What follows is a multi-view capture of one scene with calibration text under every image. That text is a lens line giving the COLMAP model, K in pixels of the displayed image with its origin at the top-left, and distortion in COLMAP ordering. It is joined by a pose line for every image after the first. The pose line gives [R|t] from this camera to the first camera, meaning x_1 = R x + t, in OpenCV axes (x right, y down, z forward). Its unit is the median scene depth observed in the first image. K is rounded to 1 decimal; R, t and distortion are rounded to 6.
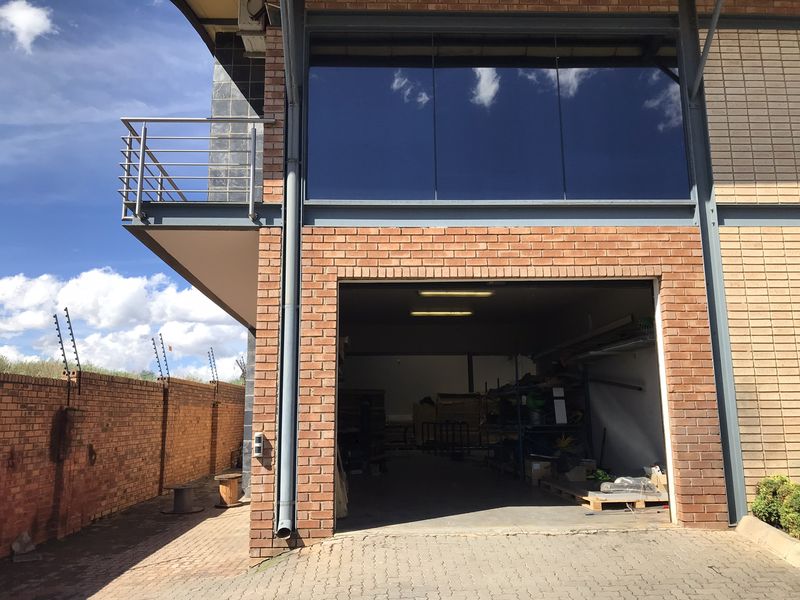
lens RADIAL K [[665.4, 0, 420.3], [0, 665.4, 286.8], [0, 0, 1]] dist [0.089760, -0.136269]
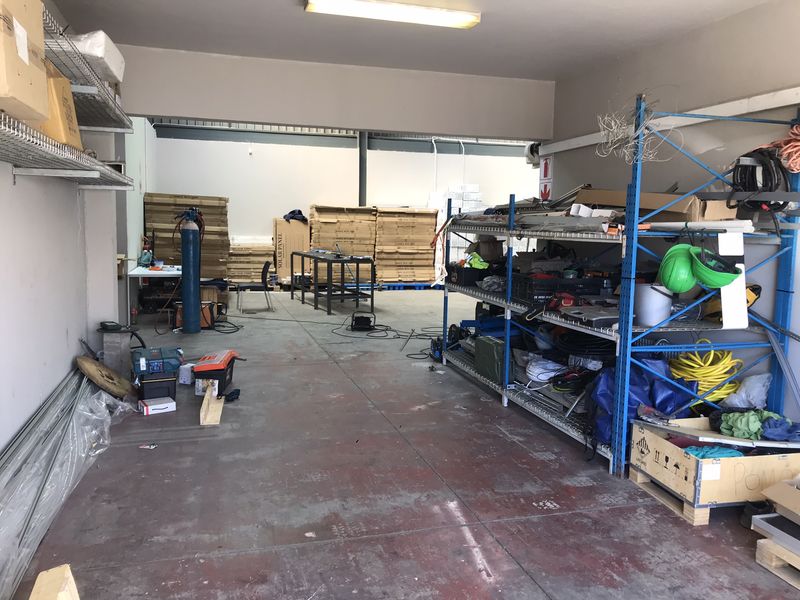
lens RADIAL K [[665.4, 0, 420.3], [0, 665.4, 286.8], [0, 0, 1]] dist [0.089760, -0.136269]
pose [[0.972963, 0.011608, 0.230667, -0.065908], [-0.077623, 0.957074, 0.279257, 0.141747], [-0.217524, -0.289612, 0.932099, 1.078345]]
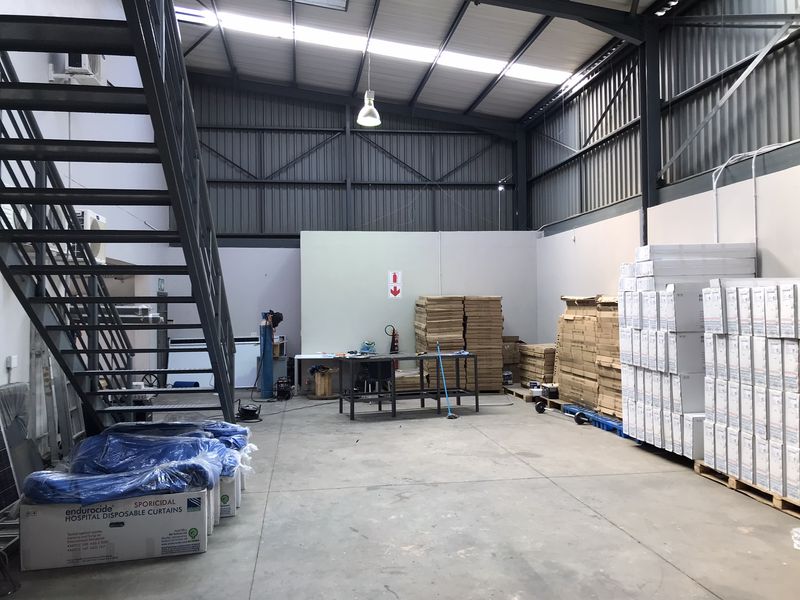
lens RADIAL K [[665.4, 0, 420.3], [0, 665.4, 286.8], [0, 0, 1]] dist [0.089760, -0.136269]
pose [[0.128065, -0.015189, -0.991649, 1.526681], [0.201444, 0.979438, 0.011013, 0.375163], [0.971092, -0.201172, 0.128492, 2.520818]]
